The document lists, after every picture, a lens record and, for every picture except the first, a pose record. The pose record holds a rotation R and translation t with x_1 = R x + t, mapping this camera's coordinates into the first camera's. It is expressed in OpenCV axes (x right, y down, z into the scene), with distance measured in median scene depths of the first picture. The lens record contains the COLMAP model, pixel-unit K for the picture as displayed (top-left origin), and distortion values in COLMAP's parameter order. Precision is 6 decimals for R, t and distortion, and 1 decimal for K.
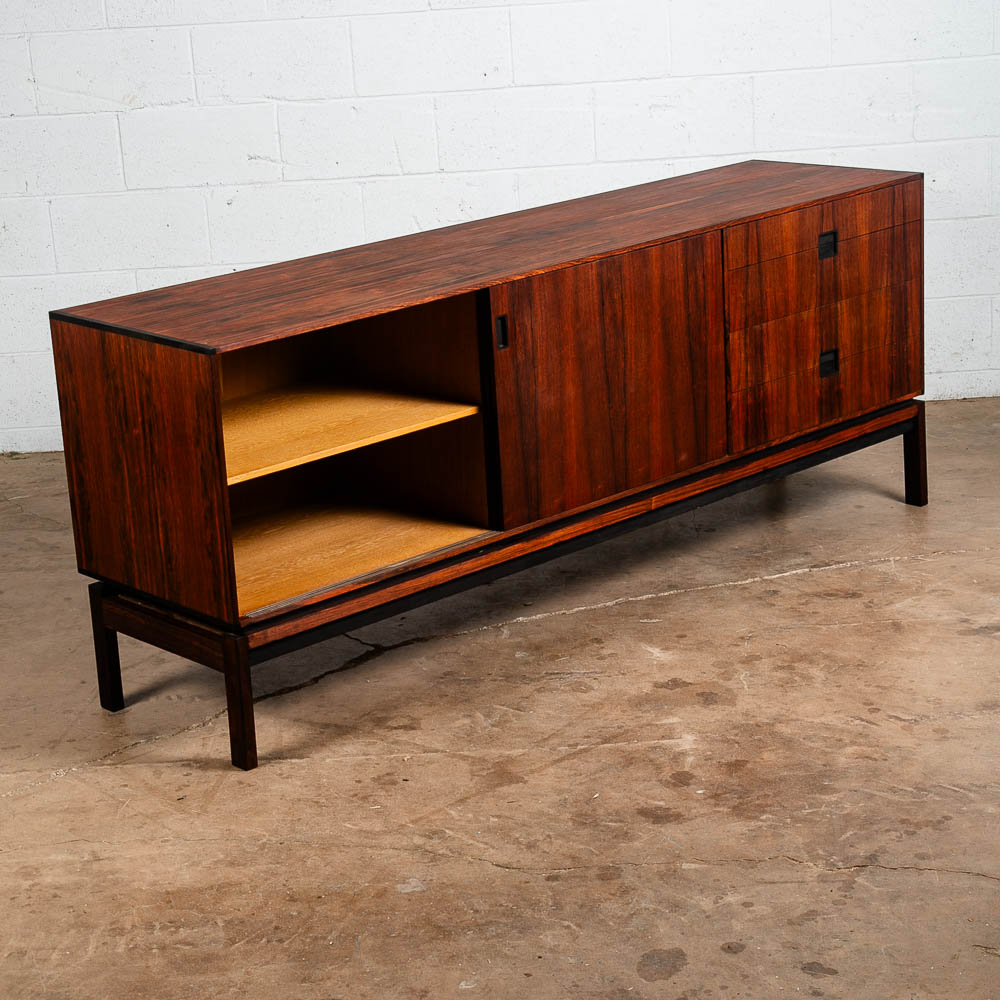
lens RADIAL K [[2253.9, 0, 501.2], [0, 2253.9, 513.5], [0, 0, 1]] dist [0.156454, -0.021596]
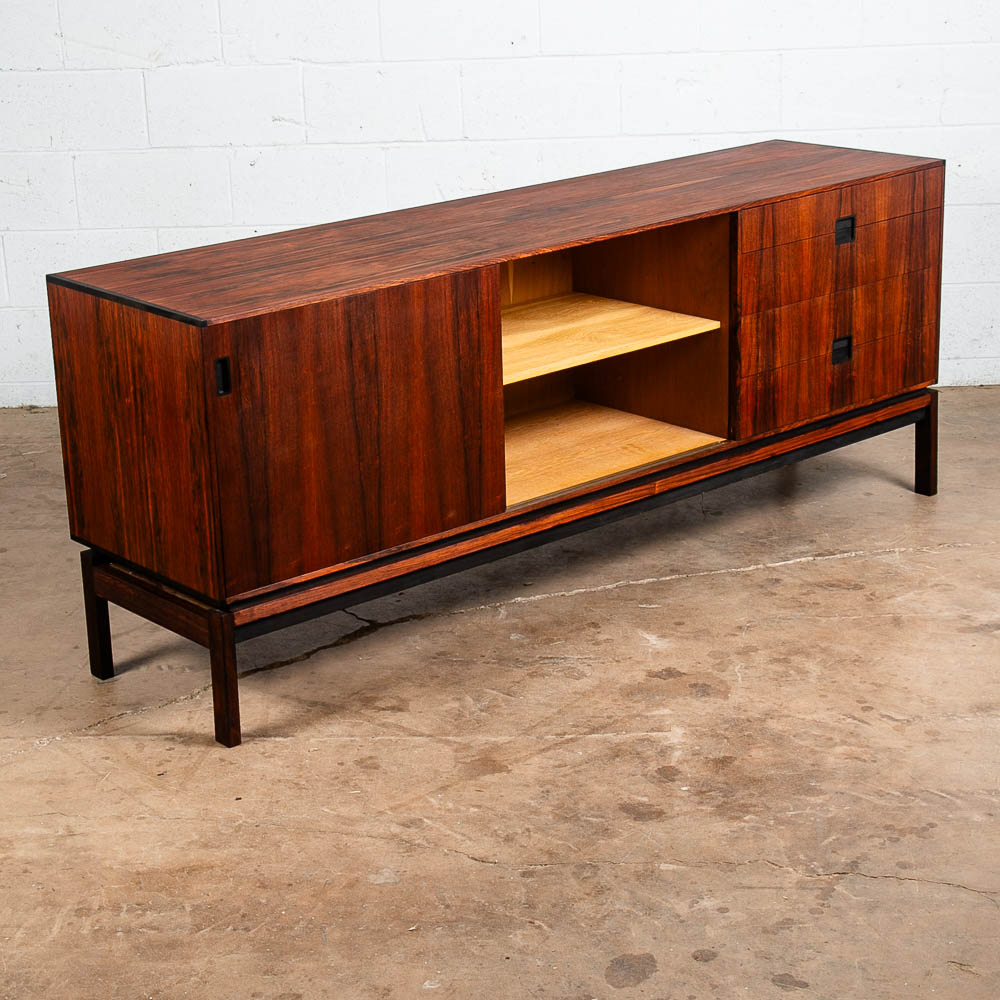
lens RADIAL K [[2175.8, 0, 514.7], [0, 2175.8, 545.9], [0, 0, 1]] dist [0.047614, 0.132670]
pose [[0.999268, 0.035730, -0.013658, 0.020744], [-0.035169, 0.998608, 0.039315, -0.015419], [0.015044, -0.038805, 0.999134, 0.049535]]
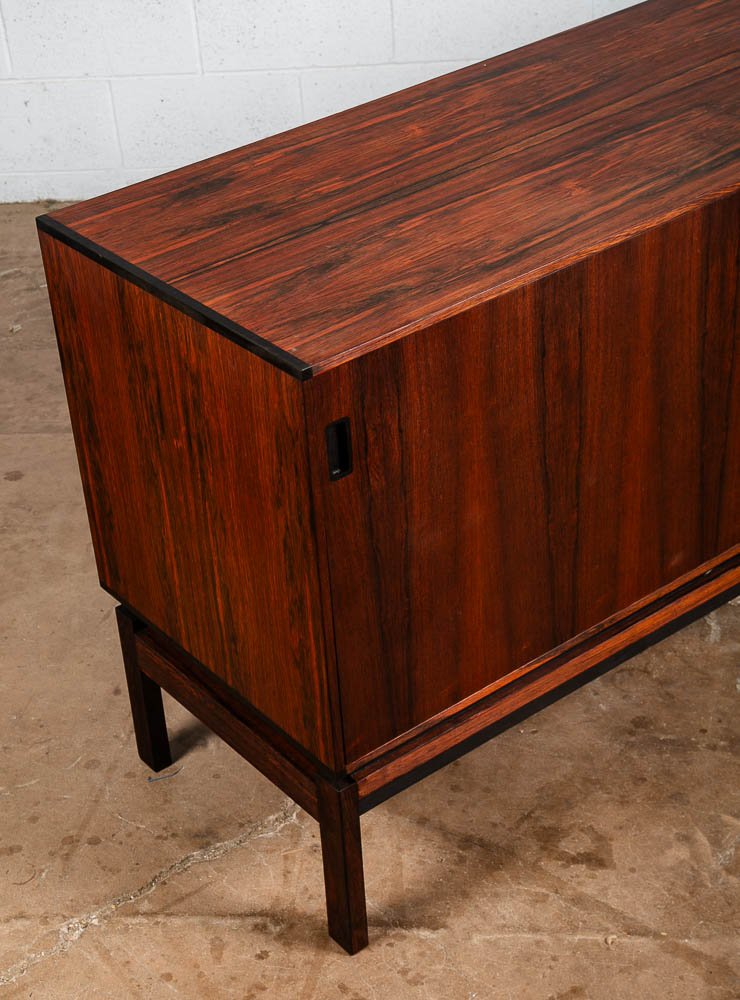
lens RADIAL K [[1773.8, 0, 333.3], [0, 1773.8, 515.8], [0, 0, 1]] dist [0.158054, -0.006574]
pose [[0.995415, 0.035057, -0.088997, -0.071977], [-0.009127, 0.960984, 0.276455, -0.141195], [0.095217, -0.274375, 0.956897, 0.509844]]
